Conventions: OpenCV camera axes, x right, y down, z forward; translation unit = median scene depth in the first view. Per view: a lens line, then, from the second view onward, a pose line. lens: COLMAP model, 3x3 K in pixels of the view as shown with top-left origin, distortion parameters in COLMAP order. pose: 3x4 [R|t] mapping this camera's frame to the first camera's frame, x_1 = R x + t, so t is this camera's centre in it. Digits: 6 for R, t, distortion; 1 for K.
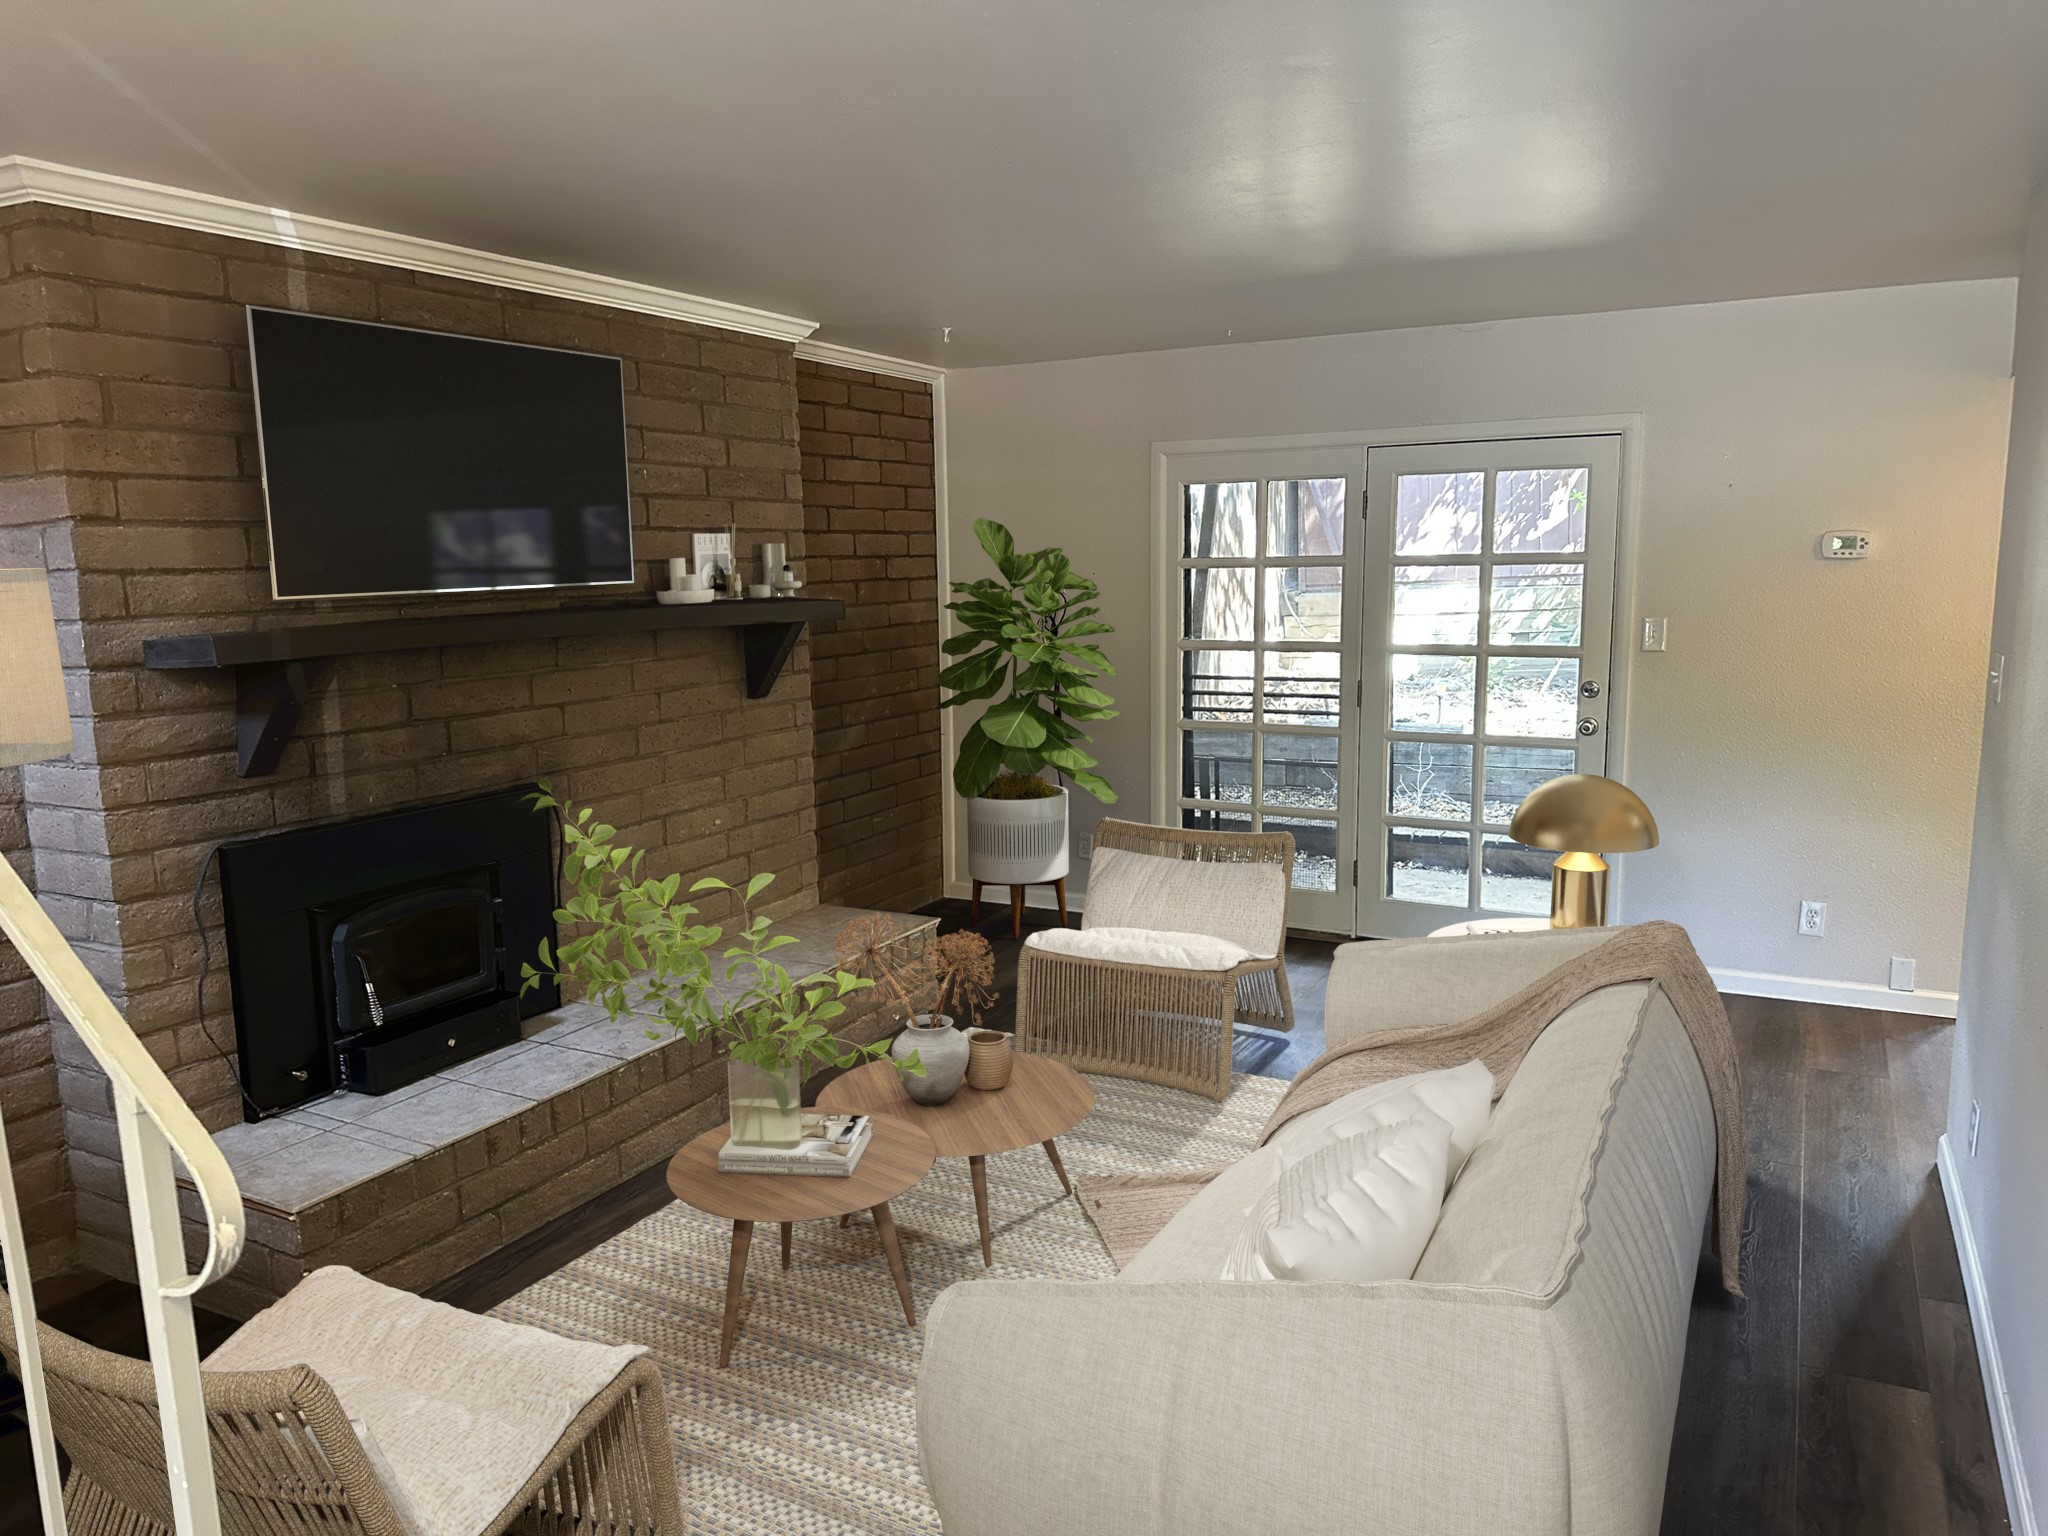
lens RADIAL K [[1405.7, 0, 1021.3], [0, 1405.7, 798.0], [0, 0, 1]] dist [-0.003837, -0.002373]
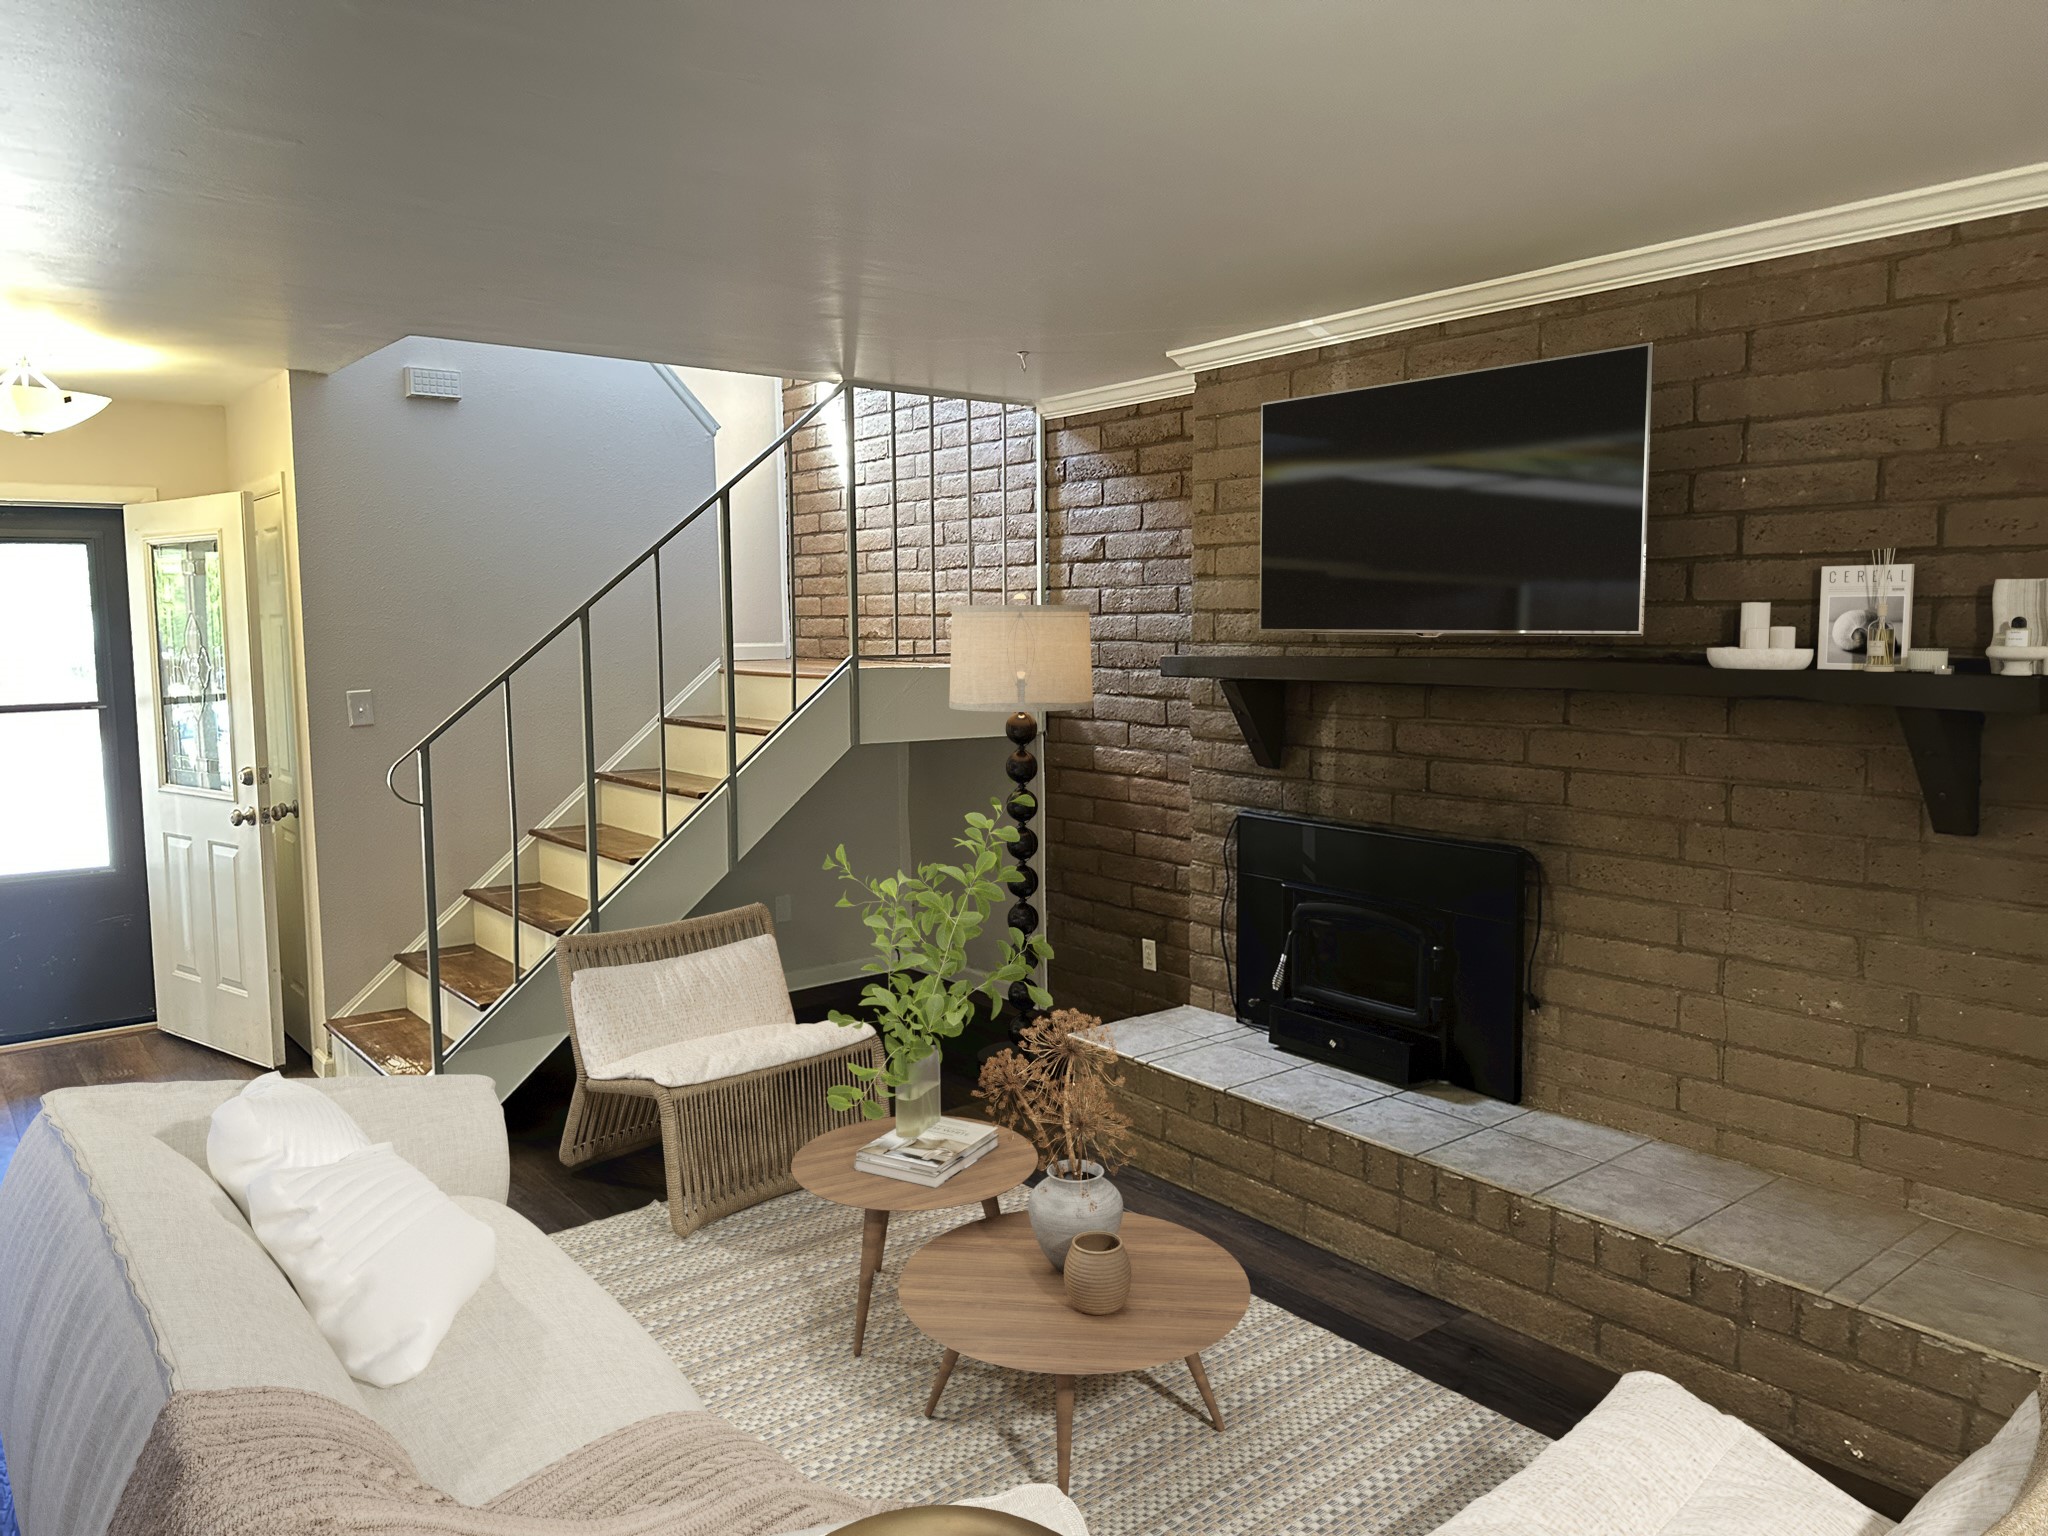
lens RADIAL K [[1436.6, 0, 1024.0], [0, 1436.6, 768.0], [0, 0, 1]] dist [-0.003456, -0.006309]
pose [[-0.410181, 0.118471, -0.904277, 0.669552], [-0.137042, 0.972262, 0.189540, -0.210238], [0.901649, 0.201669, -0.382568, 1.159388]]
